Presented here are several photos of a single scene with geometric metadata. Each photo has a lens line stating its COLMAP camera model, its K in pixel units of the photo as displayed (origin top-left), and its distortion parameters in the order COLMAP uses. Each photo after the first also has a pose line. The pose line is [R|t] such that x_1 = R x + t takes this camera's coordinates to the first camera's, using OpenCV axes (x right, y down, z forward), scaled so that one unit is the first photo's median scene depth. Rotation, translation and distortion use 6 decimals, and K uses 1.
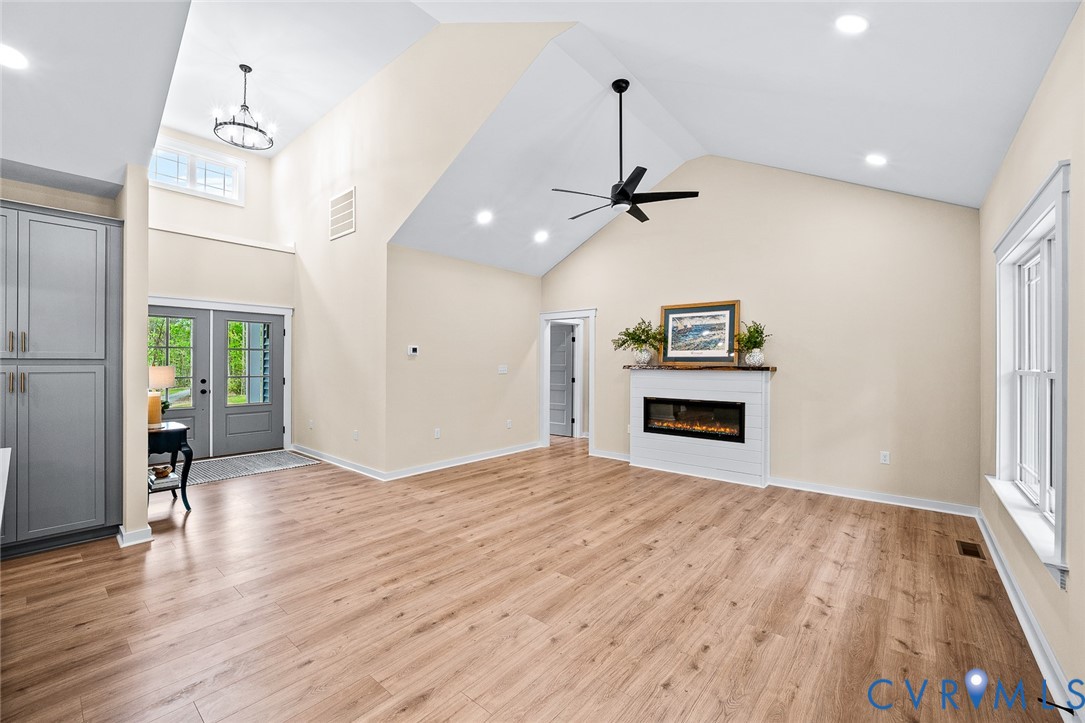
lens RADIAL K [[439.7, 0, 544.4], [0, 439.7, 359.6], [0, 0, 1]] dist [-0.020341, 0.003189]
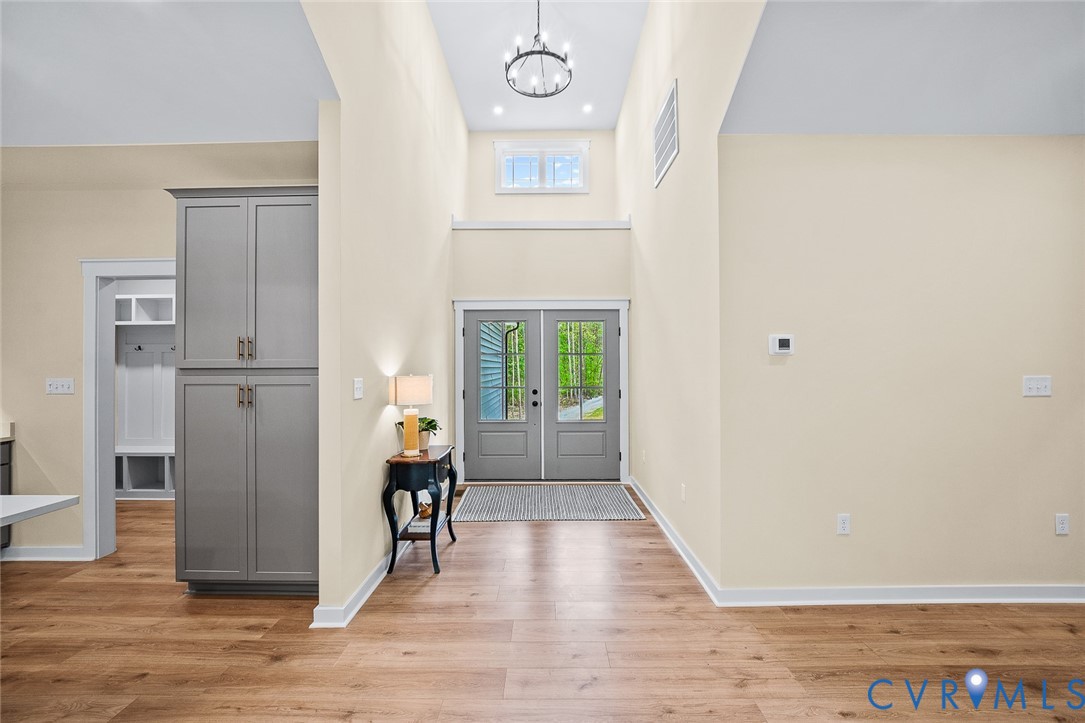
lens RADIAL K [[439.7, 0, 542.8], [0, 439.7, 364.5], [0, 0, 1]] dist [-0.020341, 0.003189]
pose [[0.633908, -0.013624, -0.773289, -0.105188], [0.011105, 0.999902, -0.008512, 0.002393], [0.773329, -0.003191, 0.633997, 0.548970]]
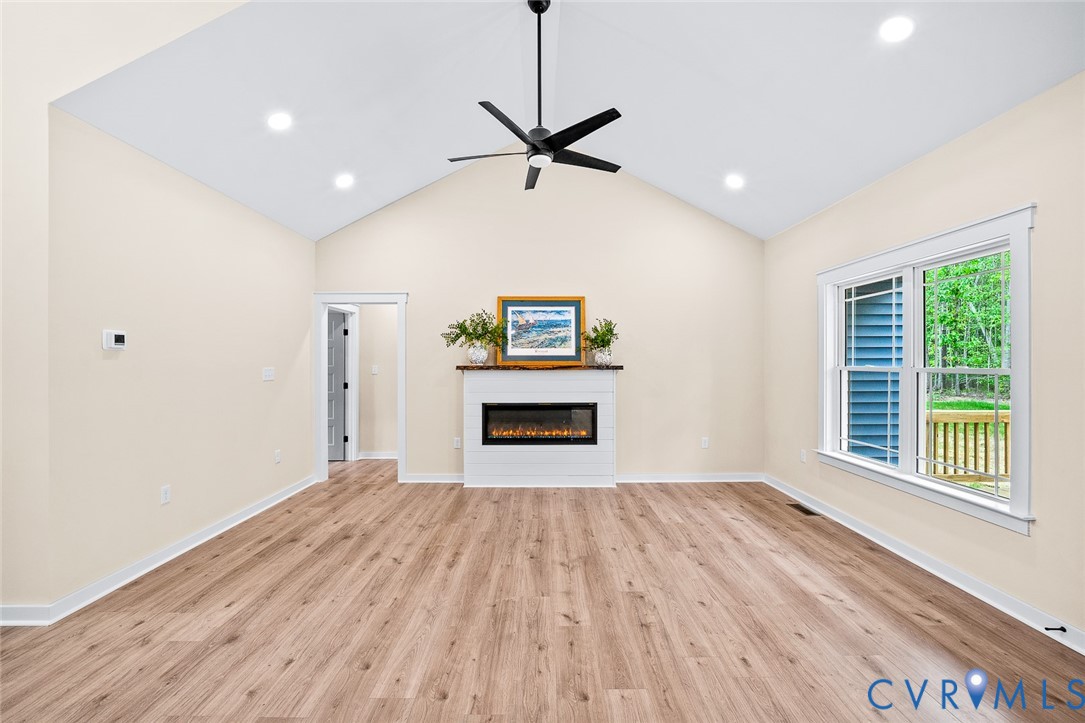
lens RADIAL K [[439.7, 0, 542.4], [0, 439.7, 362.8], [0, 0, 1]] dist [-0.020341, 0.003189]
pose [[0.767203, -0.005803, 0.641378, -0.267487], [0.000506, 0.999964, 0.008441, 0.001751], [-0.641404, -0.006152, 0.767179, 0.341827]]
